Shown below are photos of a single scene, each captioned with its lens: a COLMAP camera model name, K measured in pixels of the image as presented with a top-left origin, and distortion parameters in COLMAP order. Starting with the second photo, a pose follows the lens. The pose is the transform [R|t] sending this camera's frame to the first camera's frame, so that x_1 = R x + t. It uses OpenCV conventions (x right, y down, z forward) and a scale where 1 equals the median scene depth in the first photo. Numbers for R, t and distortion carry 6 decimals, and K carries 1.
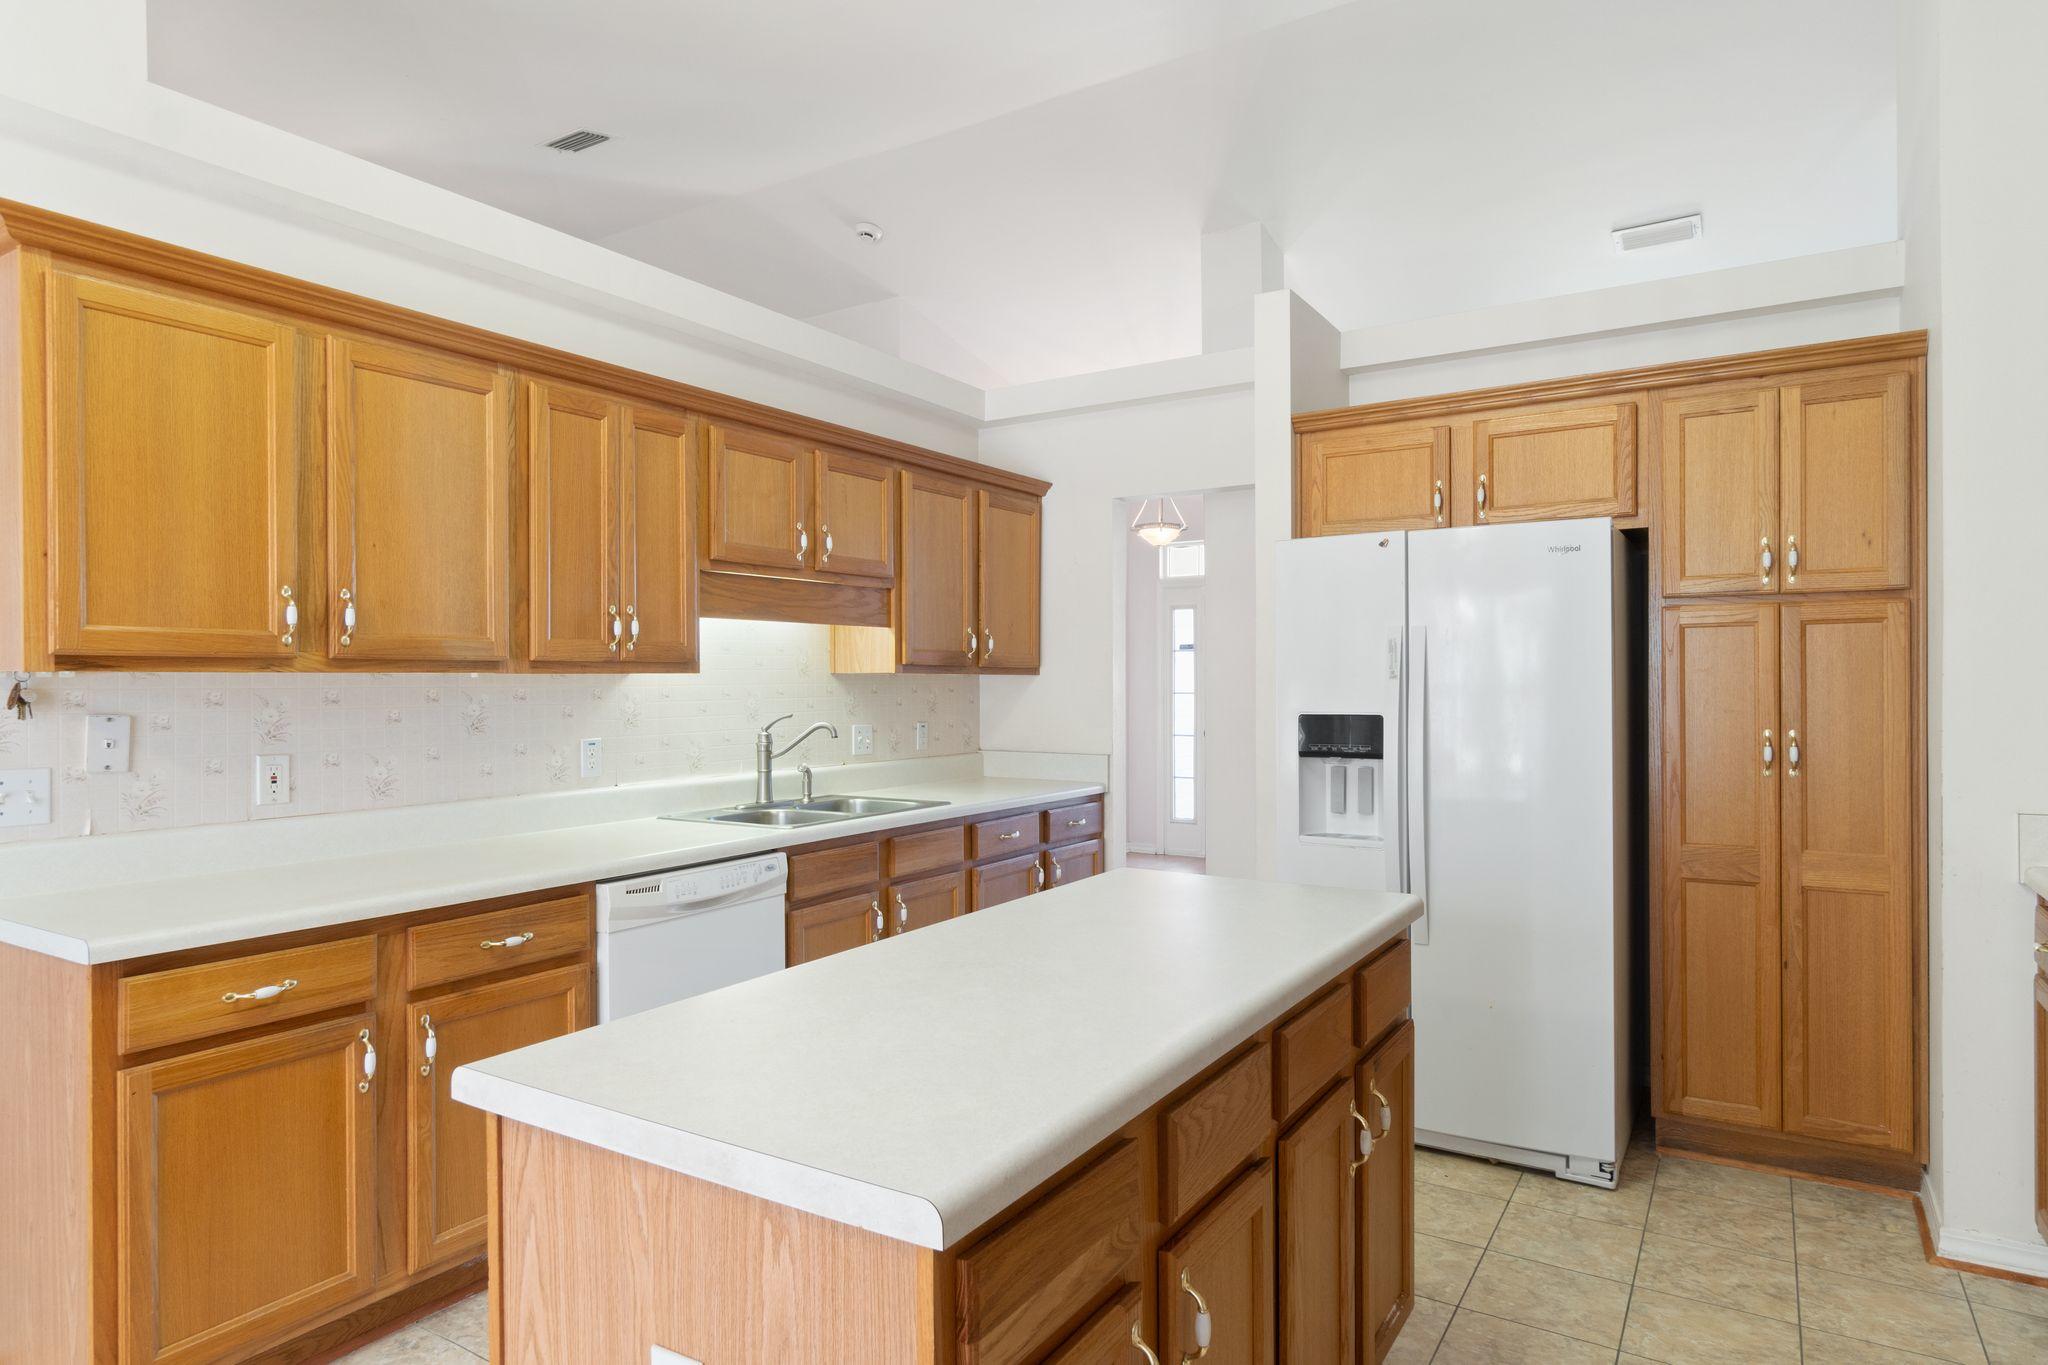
lens RADIAL K [[1187.7, 0, 1024.0], [0, 1187.7, 682.5], [0, 0, 1]] dist [-0.000172, 0.000005]
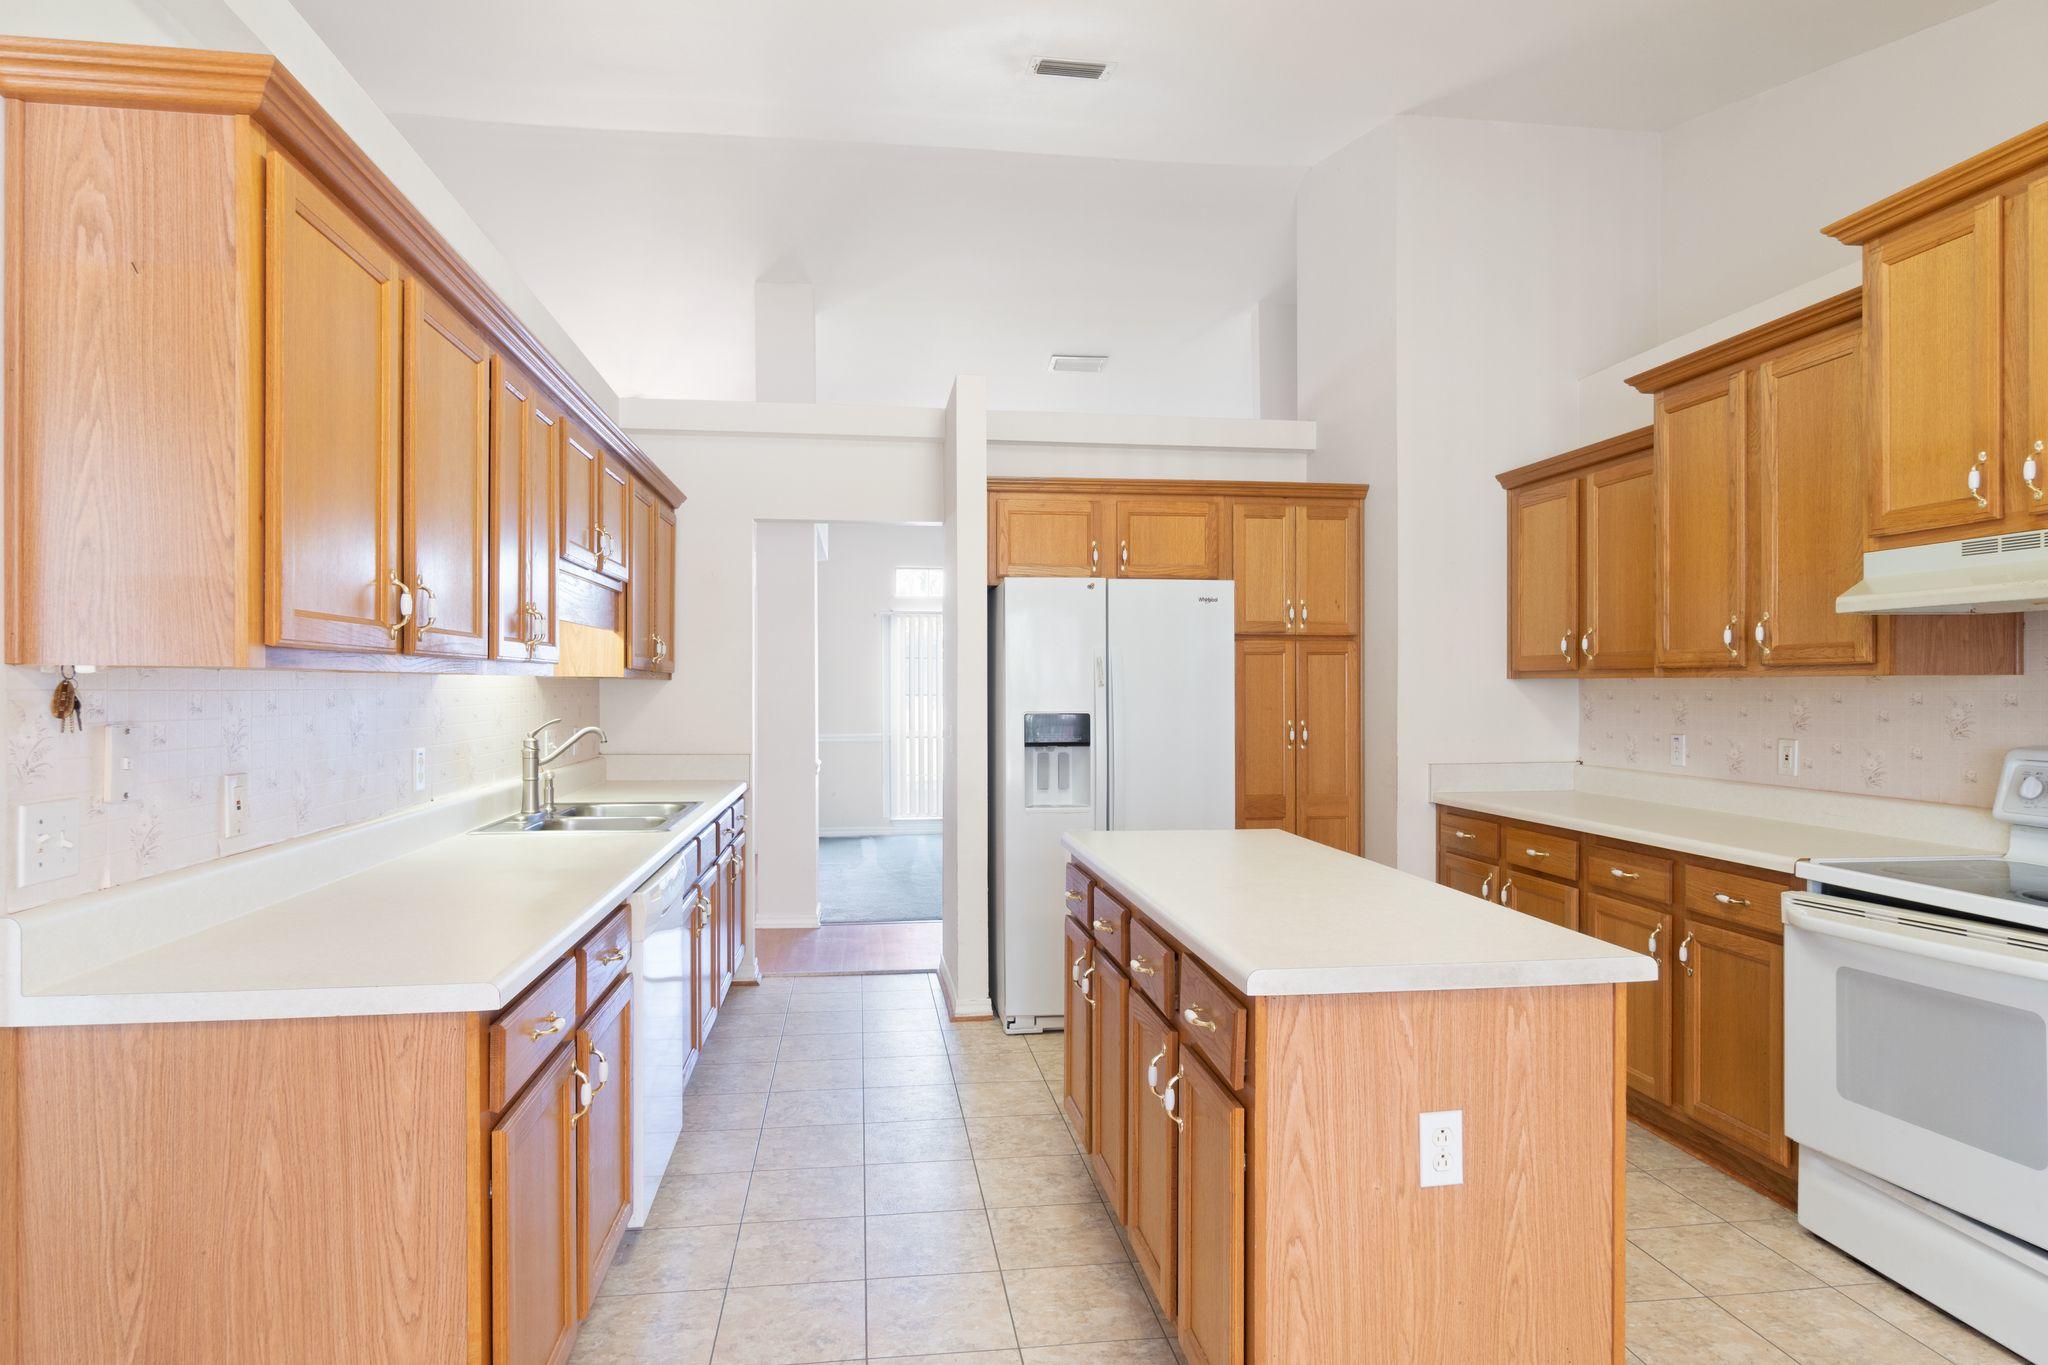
lens RADIAL K [[1127.2, 0, 1024.0], [0, 1127.2, 682.5], [0, 0, 1]] dist [-0.006022, -0.000685]
pose [[0.764445, 0.009098, 0.644624, -0.622835], [-0.005149, 0.999955, -0.008007, 0.003042], [-0.644668, 0.002802, 0.764458, 0.077547]]
